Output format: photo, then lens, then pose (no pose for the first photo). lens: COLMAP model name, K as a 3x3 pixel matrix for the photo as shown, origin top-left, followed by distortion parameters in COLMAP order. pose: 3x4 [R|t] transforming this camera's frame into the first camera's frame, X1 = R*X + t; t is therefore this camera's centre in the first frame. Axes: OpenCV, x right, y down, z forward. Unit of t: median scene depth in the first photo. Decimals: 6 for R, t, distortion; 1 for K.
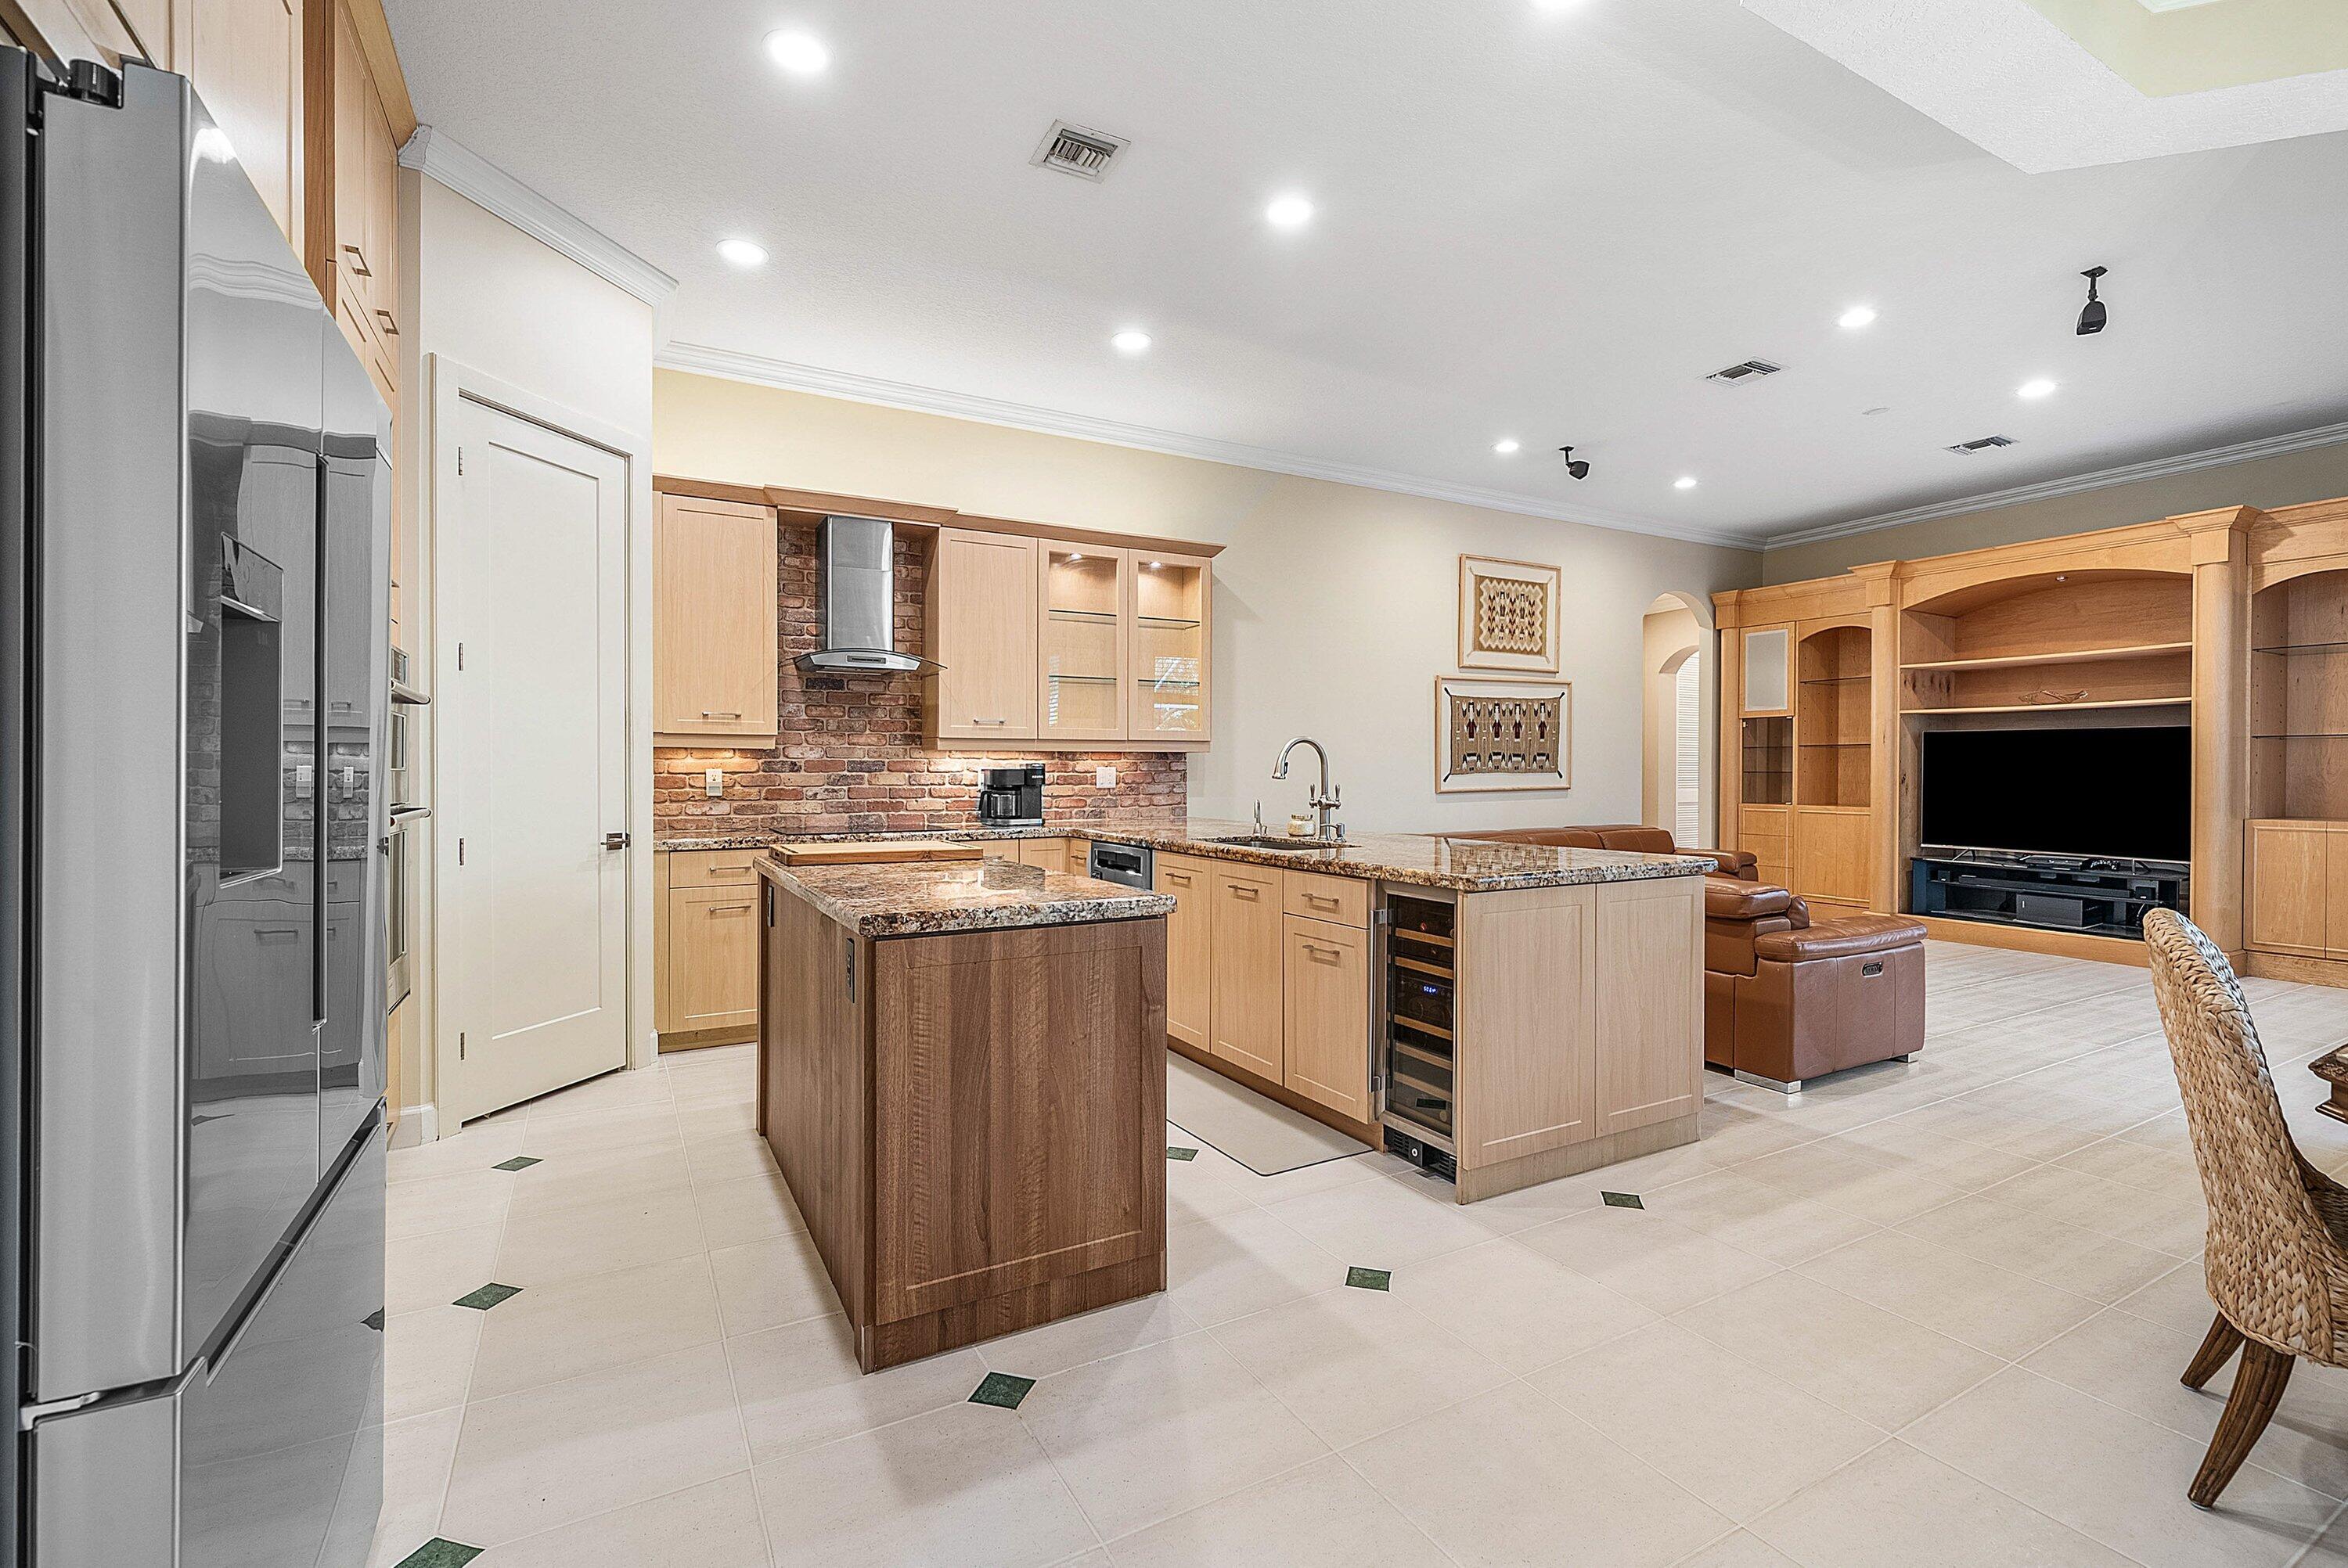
lens RADIAL K [[1016.4, 0, 1194.7], [0, 1016.4, 777.8], [0, 0, 1]] dist [-0.001480, -0.000223]
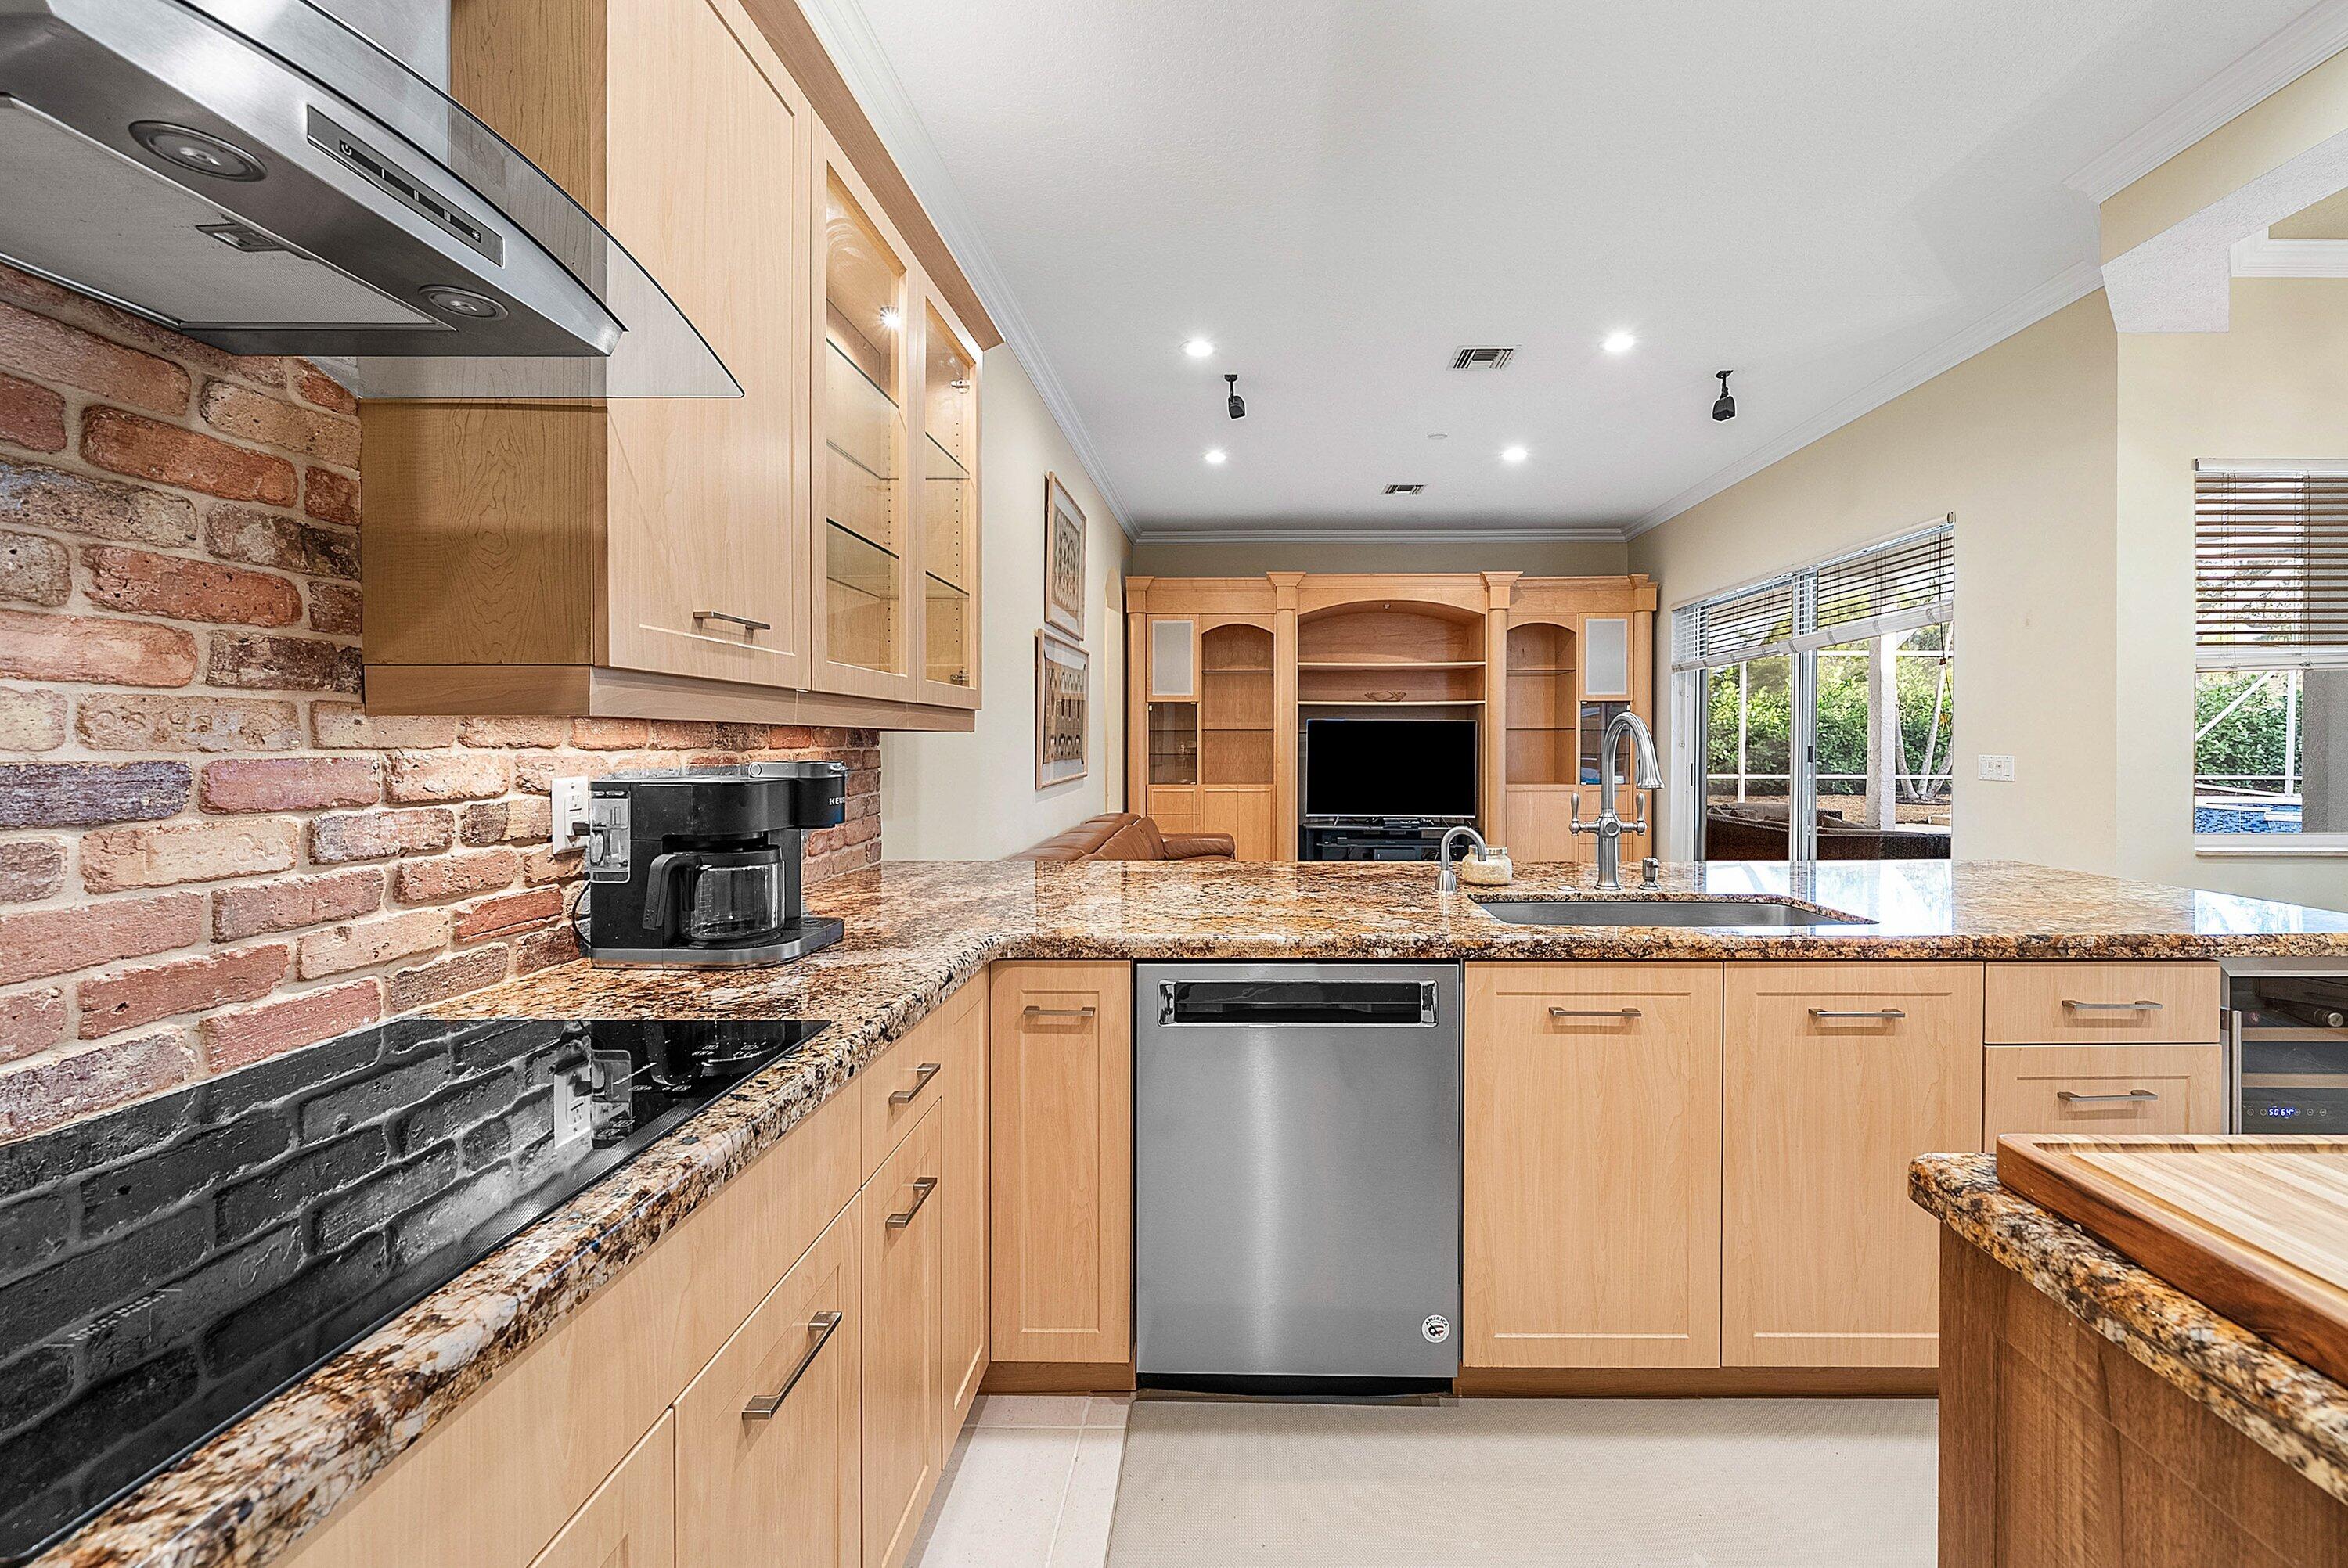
lens RADIAL K [[920.5, 0, 1232.0], [0, 920.5, 754.2], [0, 0, 1]] dist [-0.001552, -0.000093]
pose [[0.514441, -0.009634, 0.857472, -0.298160], [0.008422, 0.999945, 0.006181, -0.014856], [-0.857484, 0.004042, 0.514494, 0.613370]]
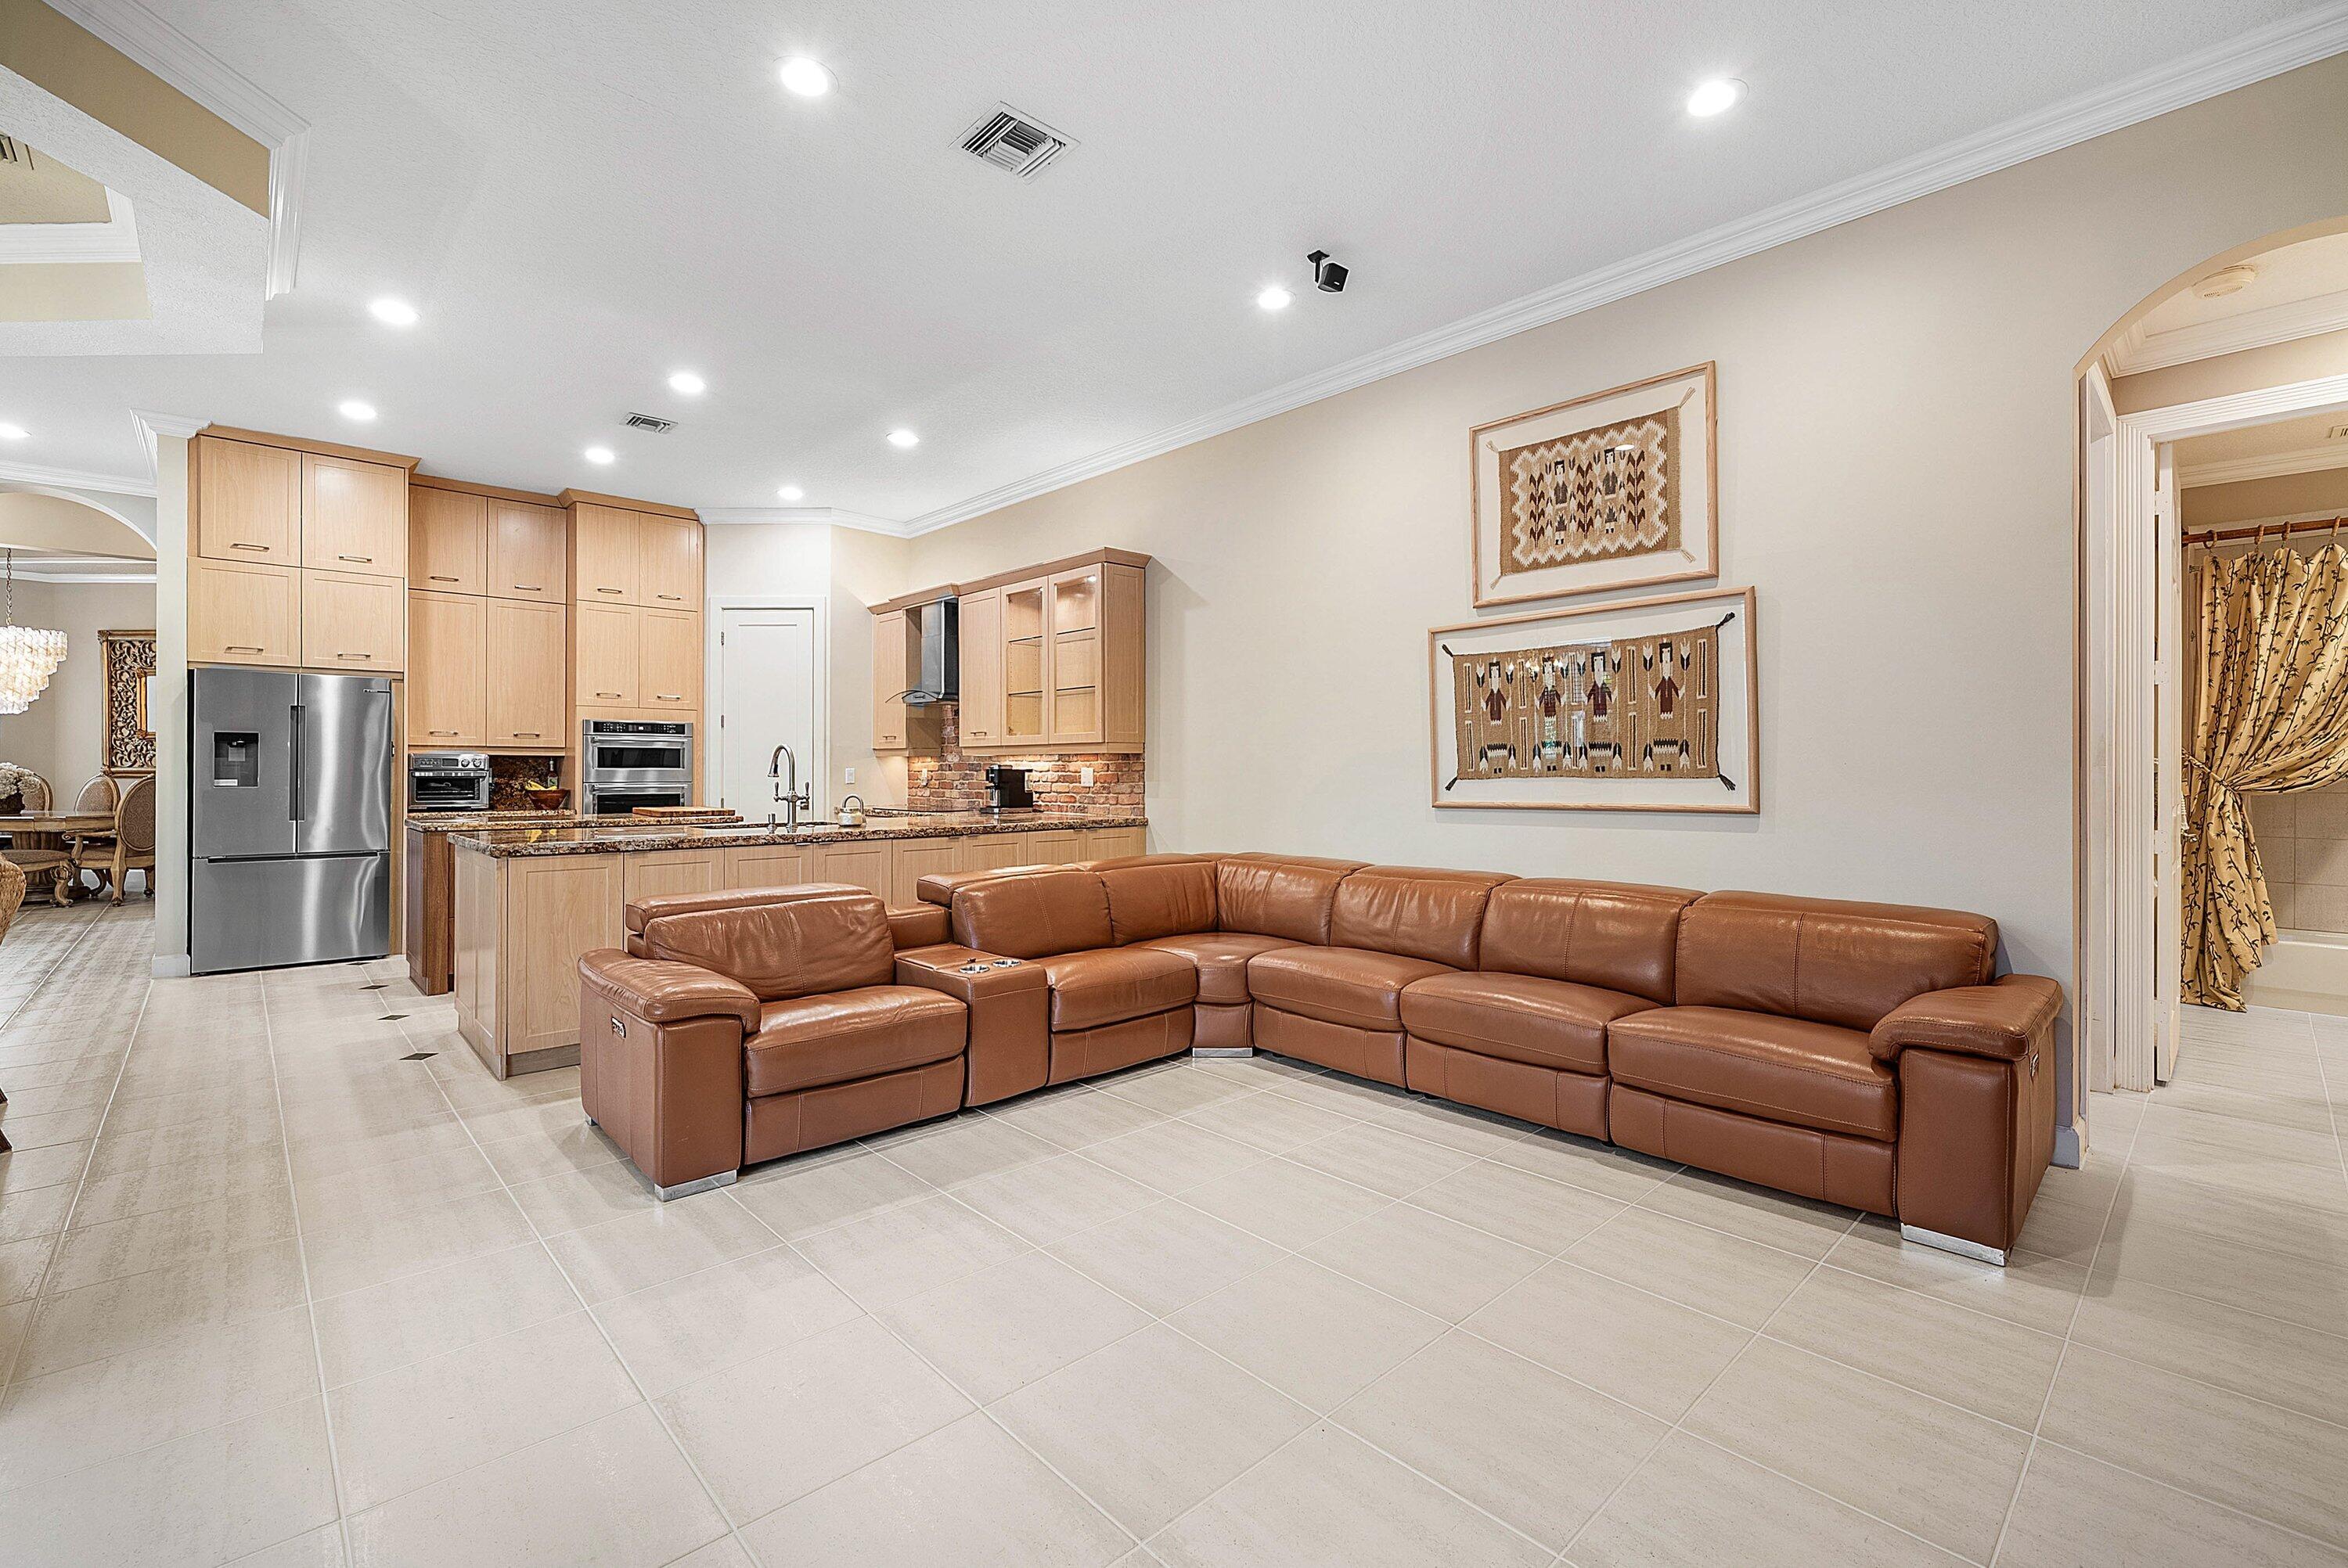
lens RADIAL K [[1016.4, 0, 1161.1], [0, 1016.4, 771.8], [0, 0, 1]] dist [-0.001480, -0.000223]
pose [[0.226830, 0.004713, -0.973923, 0.959619], [-0.008747, 0.999958, 0.002802, -0.009097], [0.973895, 0.007883, 0.226861, 0.775351]]
